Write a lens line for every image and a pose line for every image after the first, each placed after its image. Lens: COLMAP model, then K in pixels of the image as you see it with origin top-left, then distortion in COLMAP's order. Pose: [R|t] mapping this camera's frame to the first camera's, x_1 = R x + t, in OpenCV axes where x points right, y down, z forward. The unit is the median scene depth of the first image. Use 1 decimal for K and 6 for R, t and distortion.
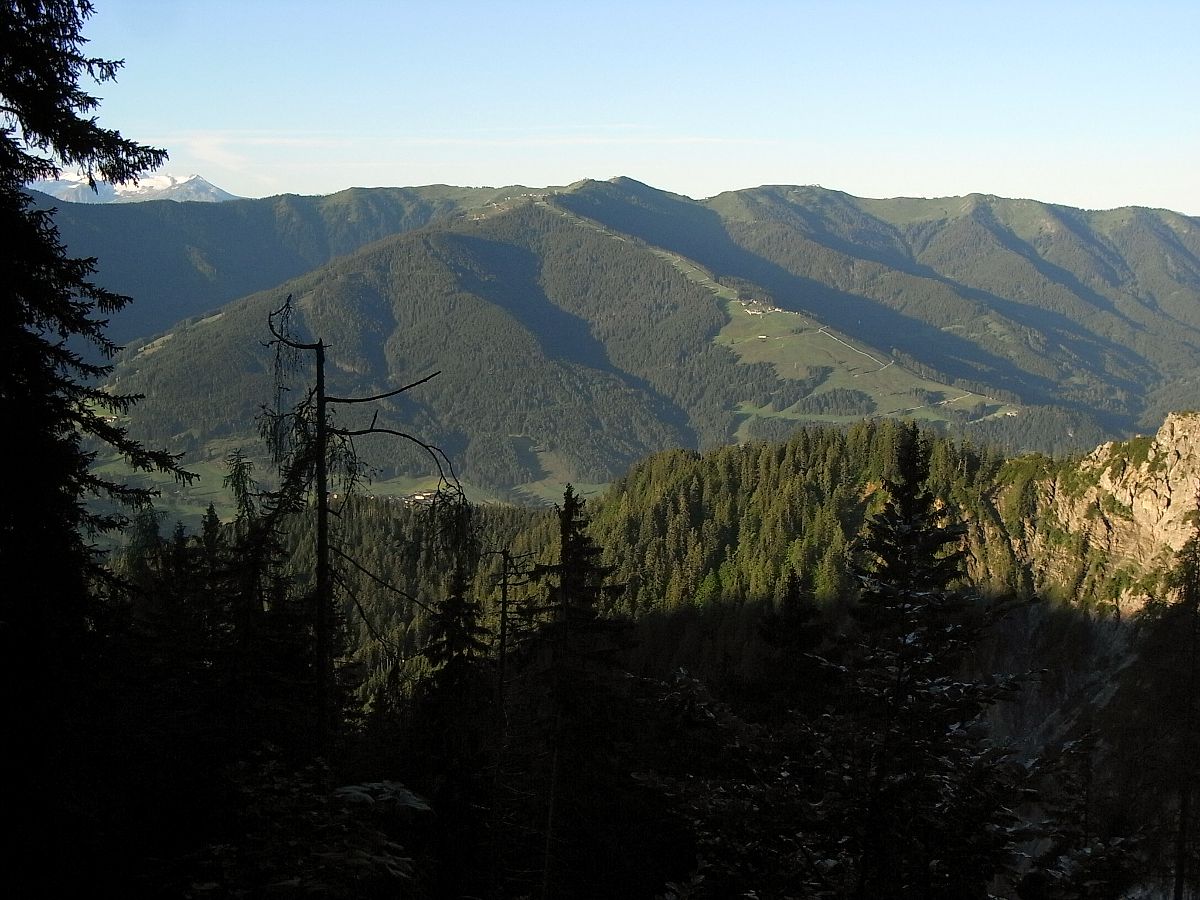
lens RADIAL K [[1583.2, 0, 600.8], [0, 1583.2, 451.2], [0, 0, 1]] dist [0.049582, 0.000000]
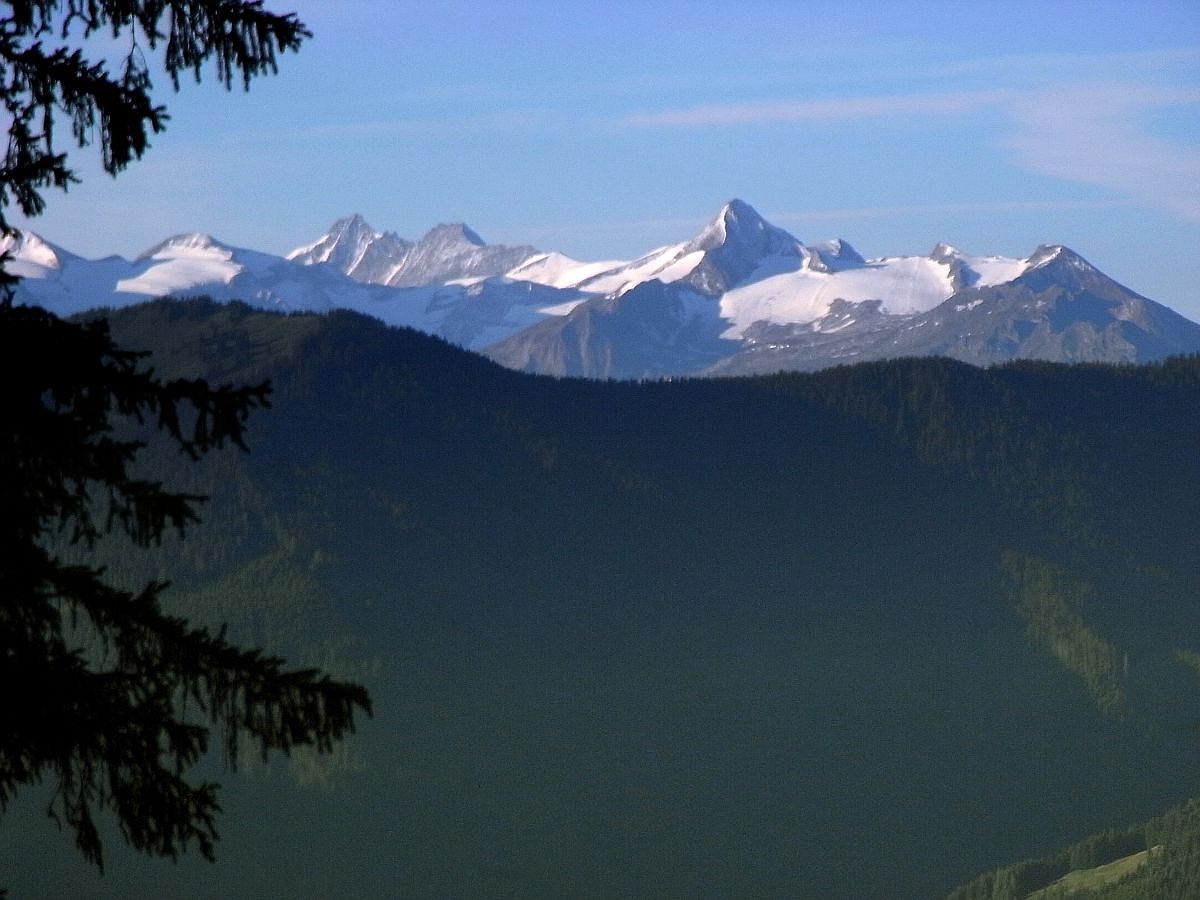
lens RADIAL K [[7150.4, 0, 597.9], [0, 7150.4, 447.9], [0, 0, 1]] dist [2.018556, 0.000000]
pose [[0.951303, -0.008105, -0.308150, 0.197734], [-0.034917, 0.990388, -0.133841, -0.045801], [0.306273, 0.138083, 0.941876, -0.309756]]
